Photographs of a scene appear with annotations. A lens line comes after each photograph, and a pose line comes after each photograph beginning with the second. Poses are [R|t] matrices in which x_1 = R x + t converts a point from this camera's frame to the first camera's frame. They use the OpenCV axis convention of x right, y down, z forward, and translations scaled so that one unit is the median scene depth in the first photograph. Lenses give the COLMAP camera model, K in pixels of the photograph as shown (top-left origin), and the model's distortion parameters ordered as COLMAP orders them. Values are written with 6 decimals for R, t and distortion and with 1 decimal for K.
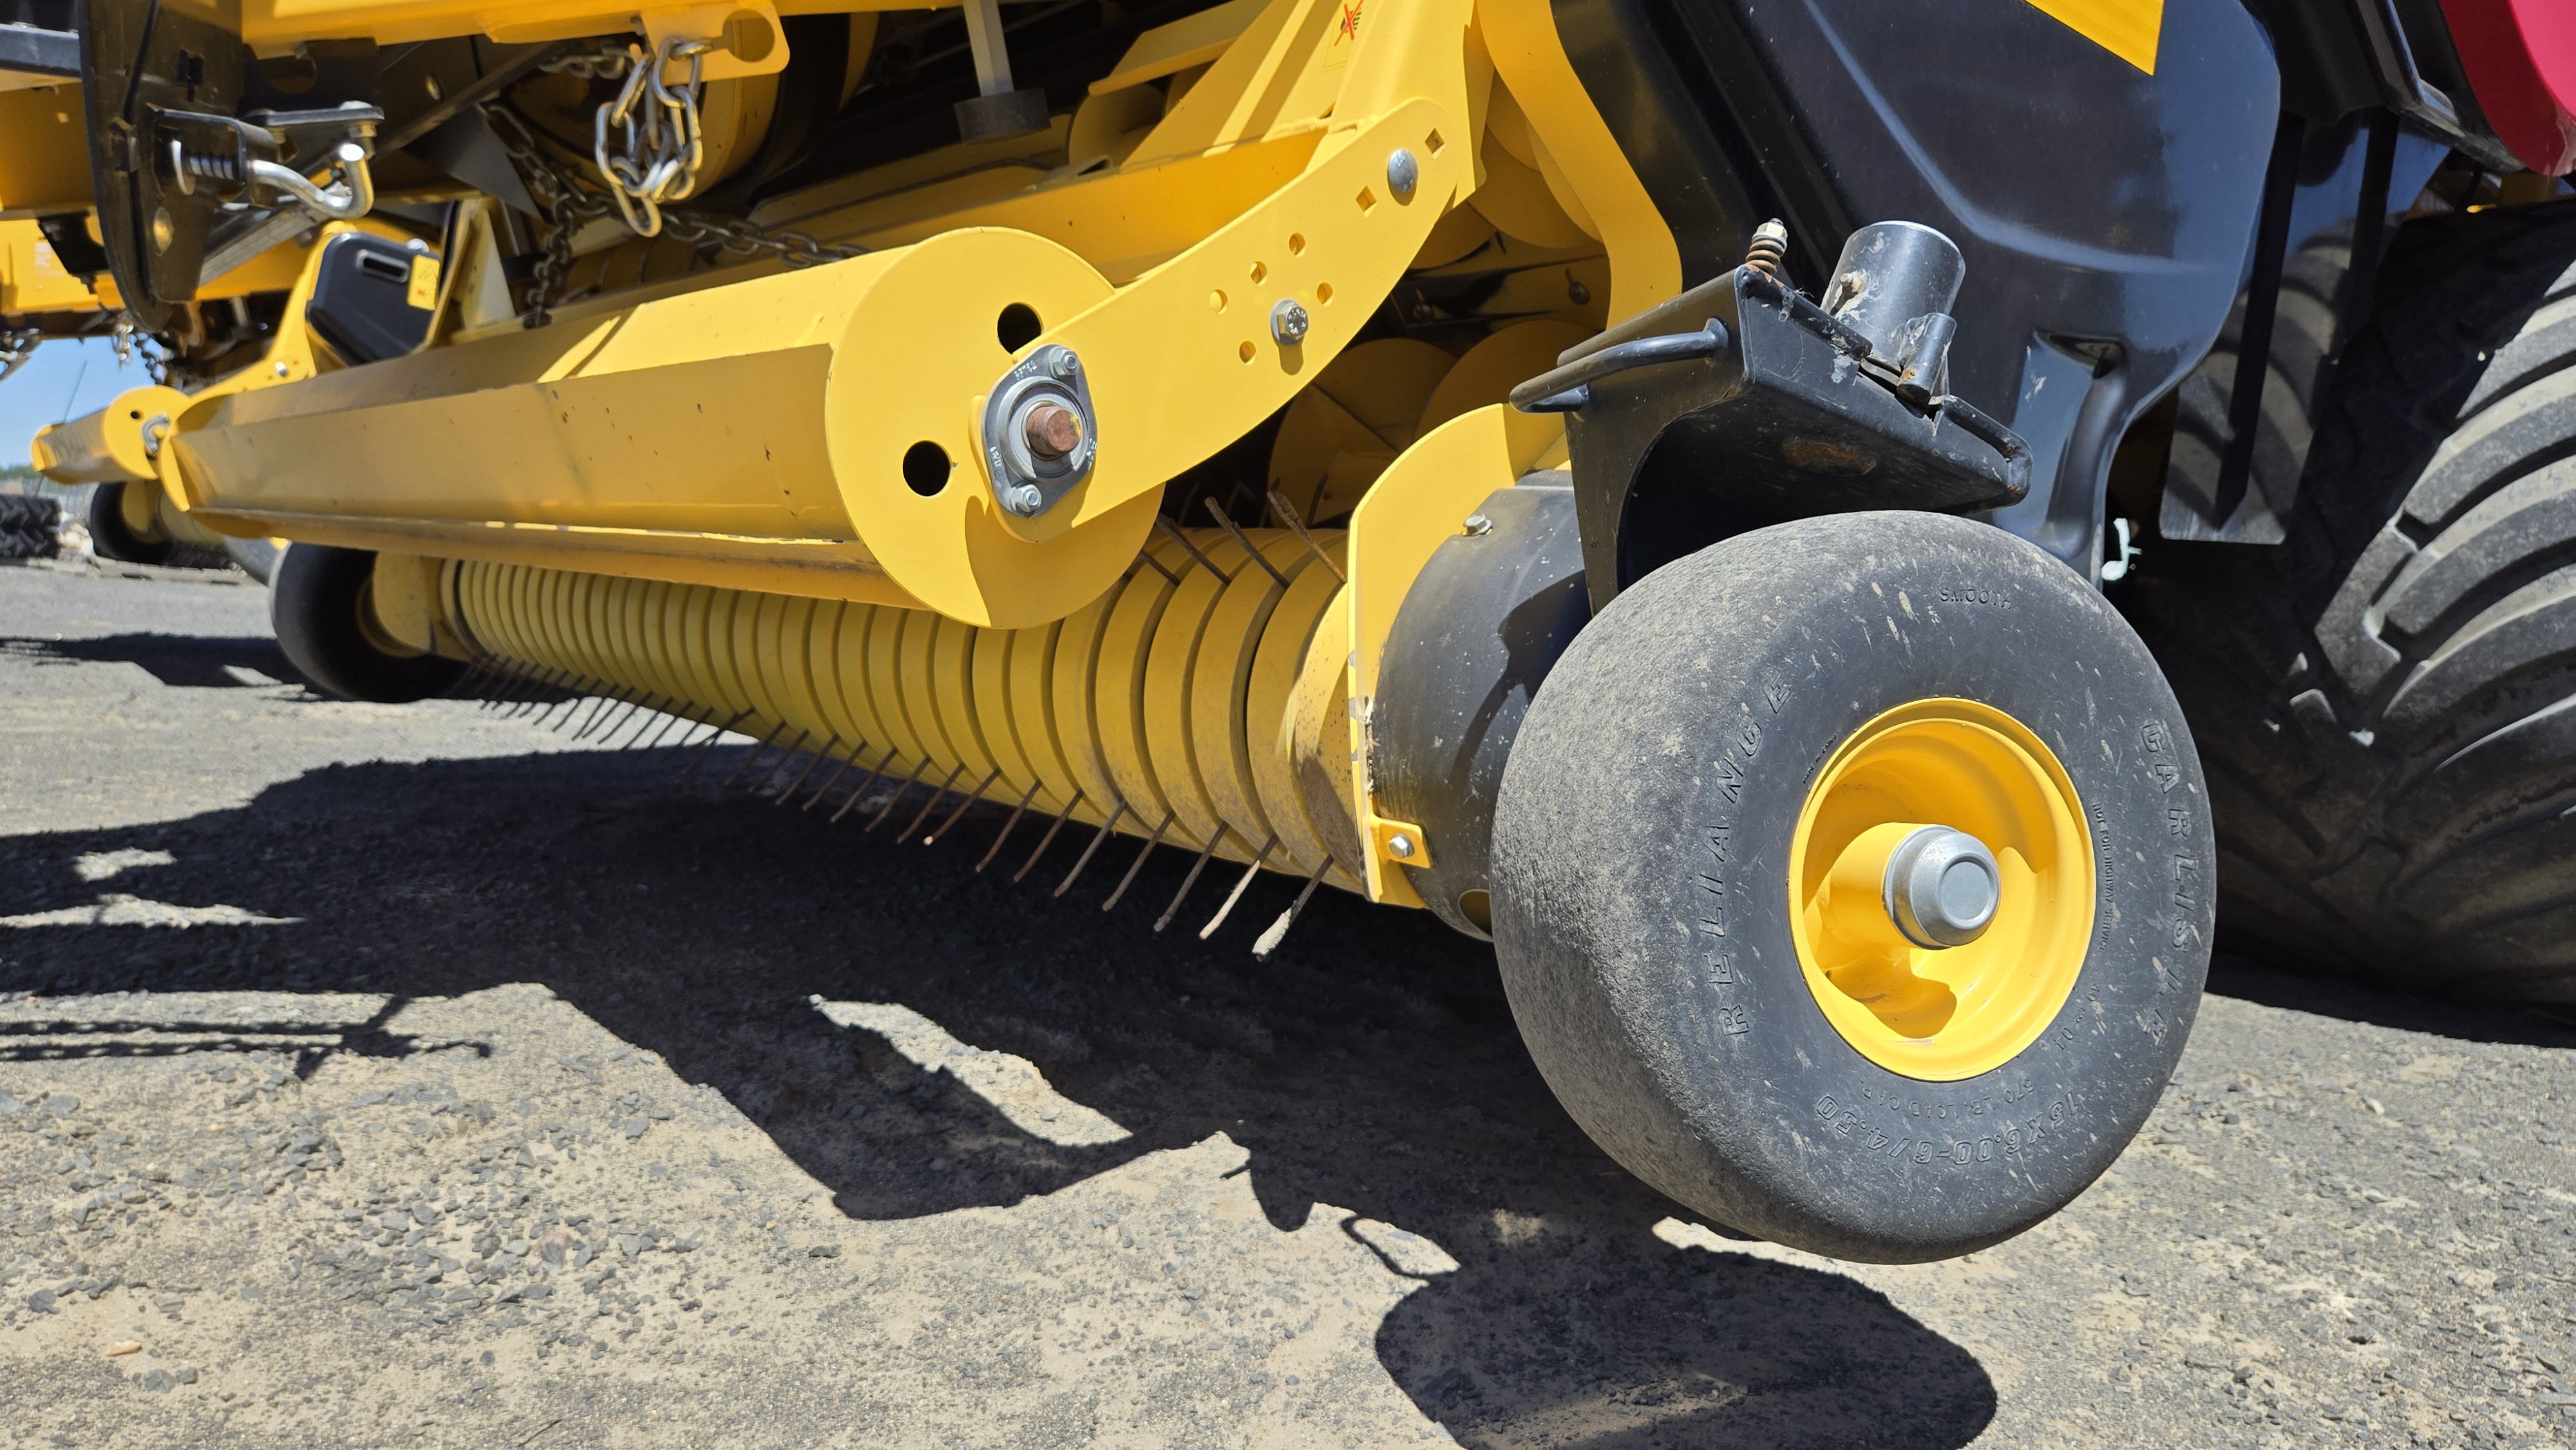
lens RADIAL K [[1755.1, 0, 1276.6], [0, 1755.1, 730.9], [0, 0, 1]] dist [0.089938, -0.094471]
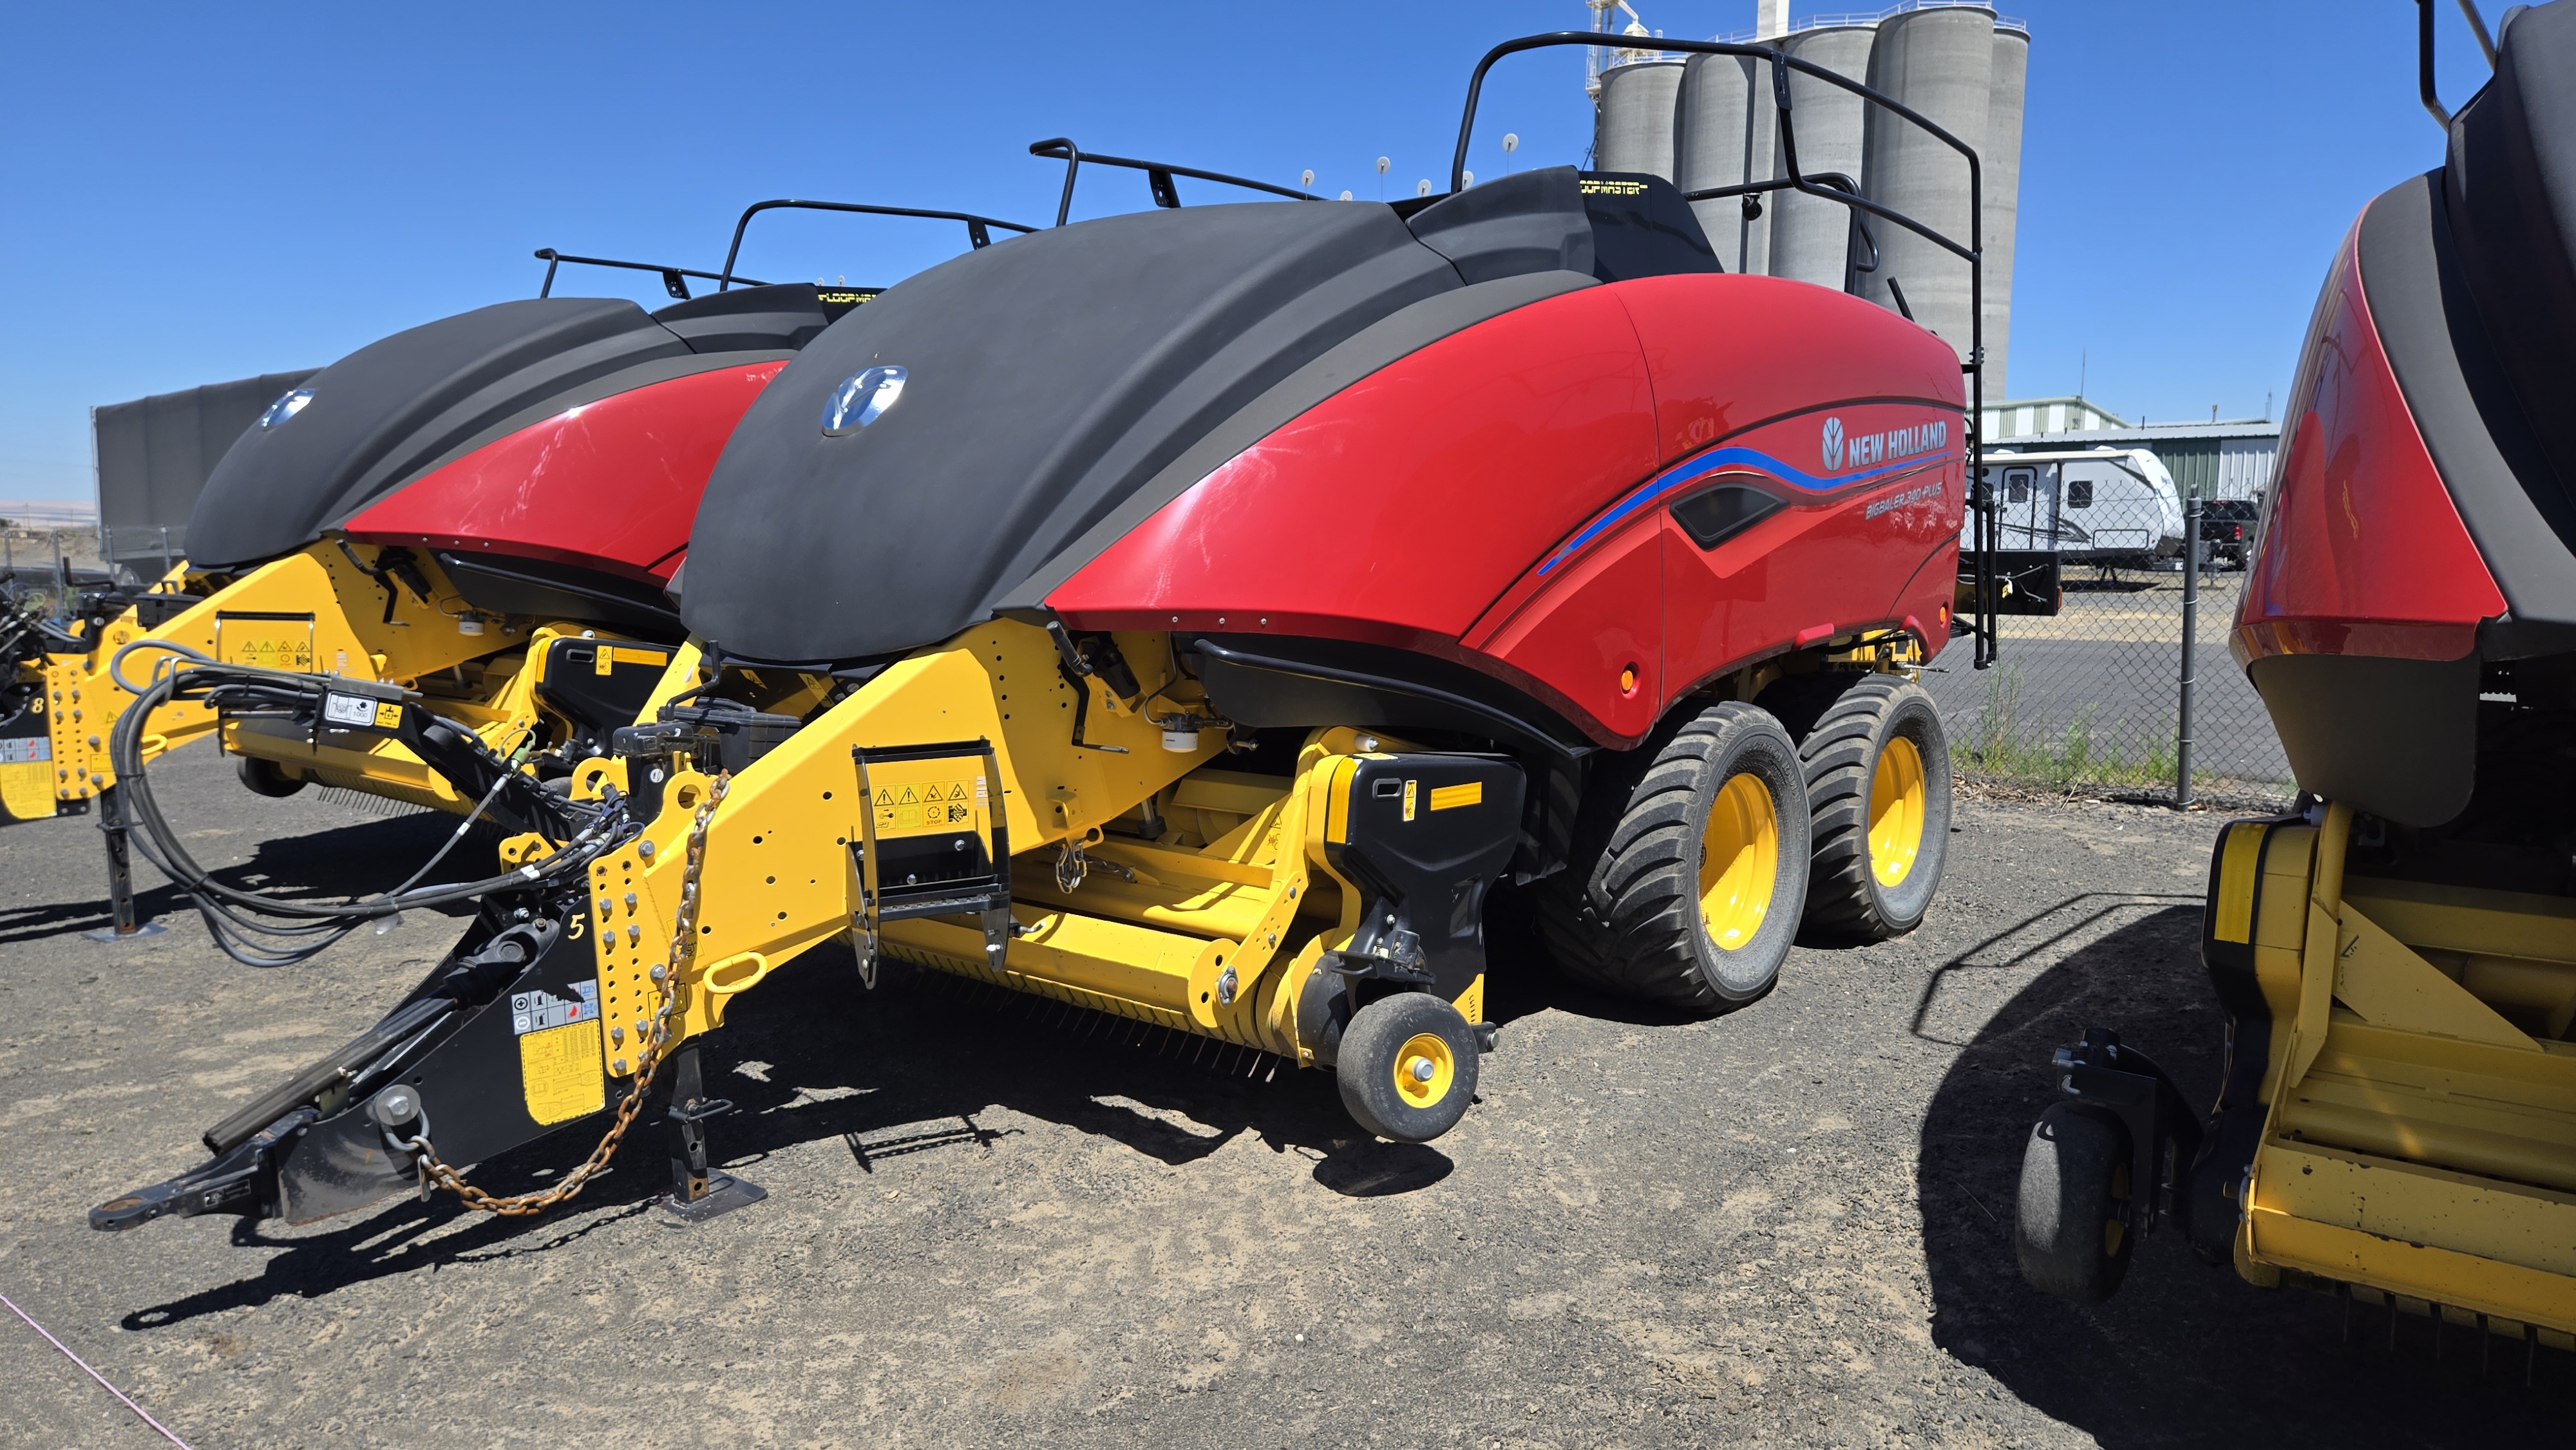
lens RADIAL K [[1755.1, 0, 1276.6], [0, 1755.1, 730.9], [0, 0, 1]] dist [0.089938, -0.094471]
pose [[0.980698, -0.096279, 0.170180, -0.524929], [0.087608, 0.994479, 0.057764, -0.782563], [-0.174802, -0.041740, 0.983718, -2.507125]]
